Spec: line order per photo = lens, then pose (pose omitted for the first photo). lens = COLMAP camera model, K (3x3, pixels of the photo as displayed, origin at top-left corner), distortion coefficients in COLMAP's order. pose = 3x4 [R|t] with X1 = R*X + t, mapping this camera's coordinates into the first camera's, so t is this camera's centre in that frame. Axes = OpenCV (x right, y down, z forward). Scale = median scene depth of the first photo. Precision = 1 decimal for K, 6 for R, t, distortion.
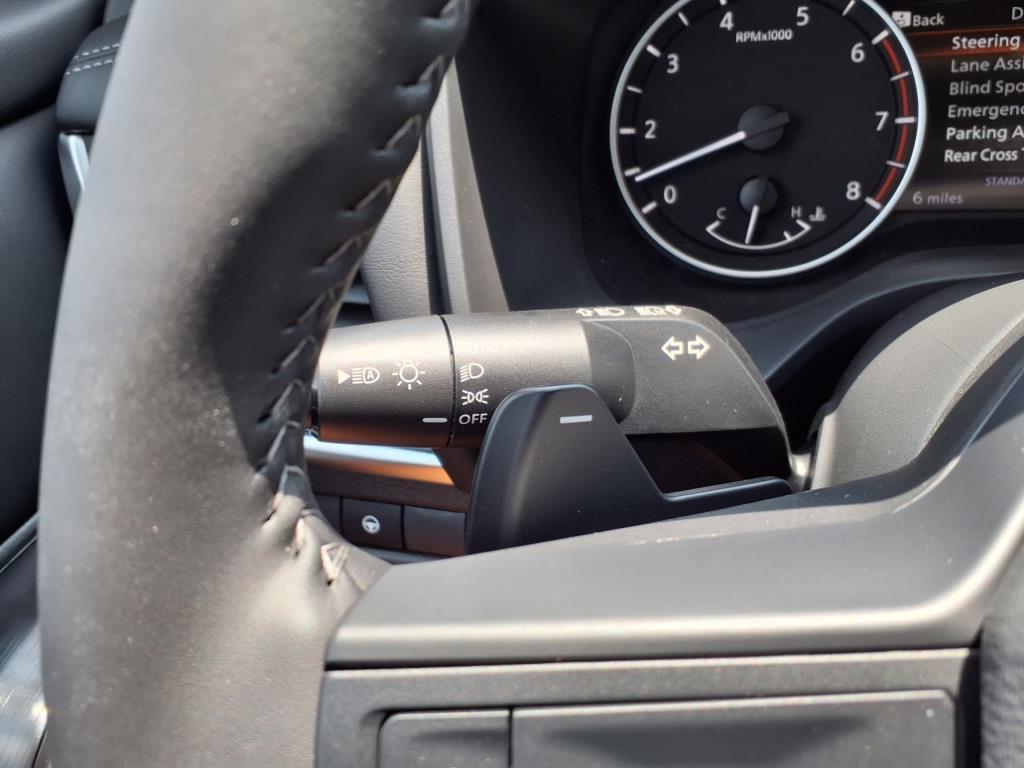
lens RADIAL K [[910.2, 0, 512.5], [0, 910.2, 341.0], [0, 0, 1]] dist [0.087636, -0.144849]
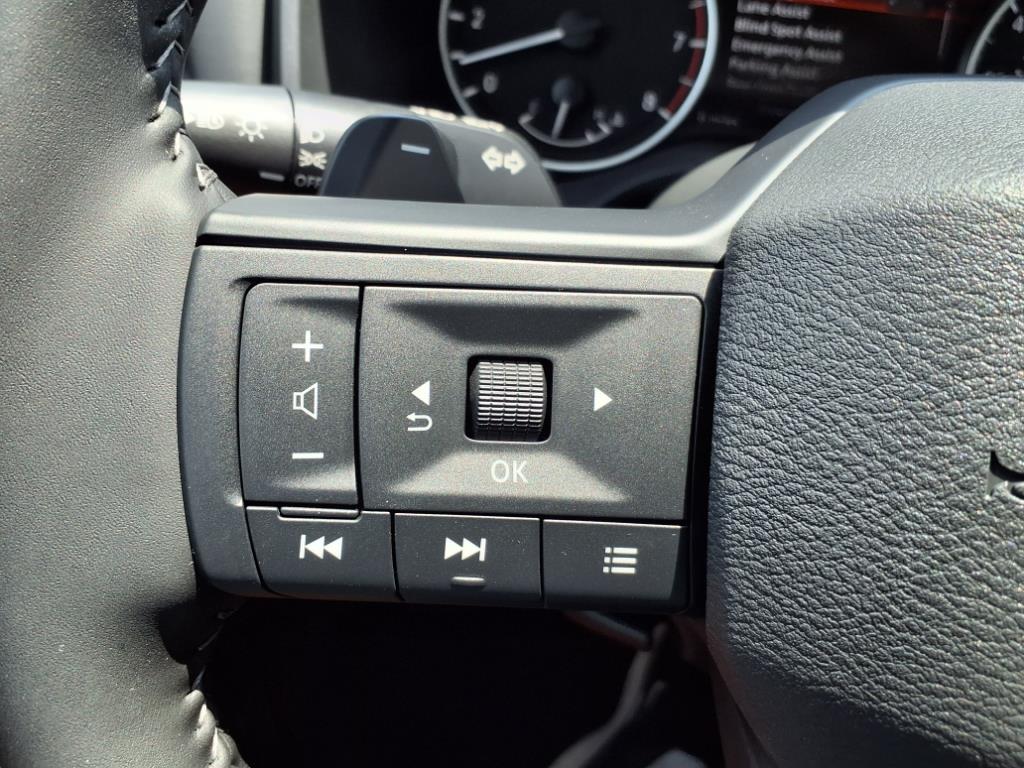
lens RADIAL K [[927.0, 0, 509.9], [0, 927.0, 347.2], [0, 0, 1]] dist [0.110553, -0.315732]
pose [[0.967134, 0.100758, 0.233452, -0.050020], [-0.103402, 0.994639, -0.000918, 0.255437], [-0.232293, -0.023252, 0.972368, -0.128153]]
